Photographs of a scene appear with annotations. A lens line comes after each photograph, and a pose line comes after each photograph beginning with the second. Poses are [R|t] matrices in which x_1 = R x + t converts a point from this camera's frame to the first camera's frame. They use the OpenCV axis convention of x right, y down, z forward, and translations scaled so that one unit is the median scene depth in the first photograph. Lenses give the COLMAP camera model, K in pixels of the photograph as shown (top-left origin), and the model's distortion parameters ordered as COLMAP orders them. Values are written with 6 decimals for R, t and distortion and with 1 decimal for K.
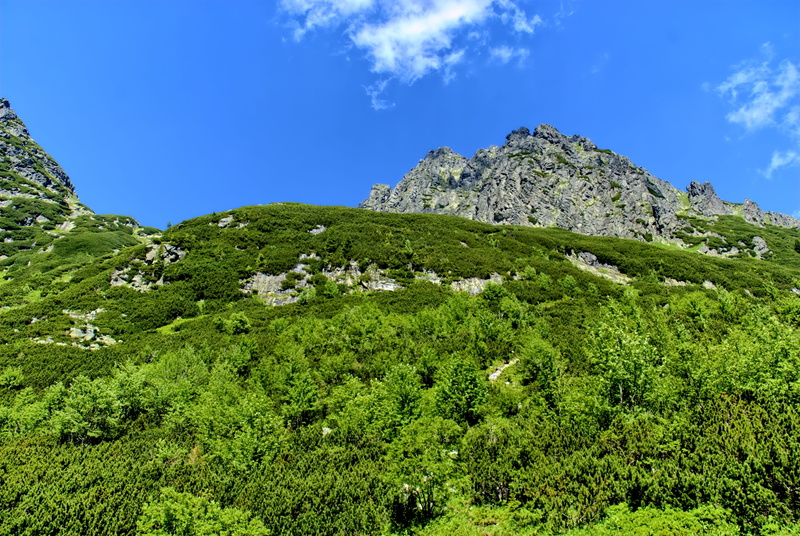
lens RADIAL K [[681.5, 0, 400.0], [0, 681.5, 268.0], [0, 0, 1]] dist [-0.011474, 0.002384]
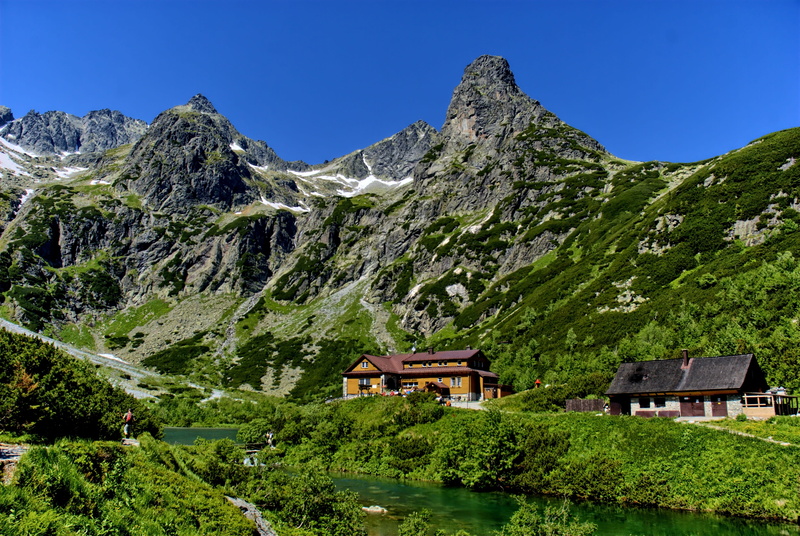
lens RADIAL K [[681.5, 0, 400.0], [0, 681.5, 268.0], [0, 0, 1]] dist [-0.011474, 0.002384]
pose [[0.668066, -0.205912, -0.715044, 0.276322], [0.305898, 0.951993, 0.011654, -0.119794], [0.678317, -0.226517, 0.698982, -0.388377]]
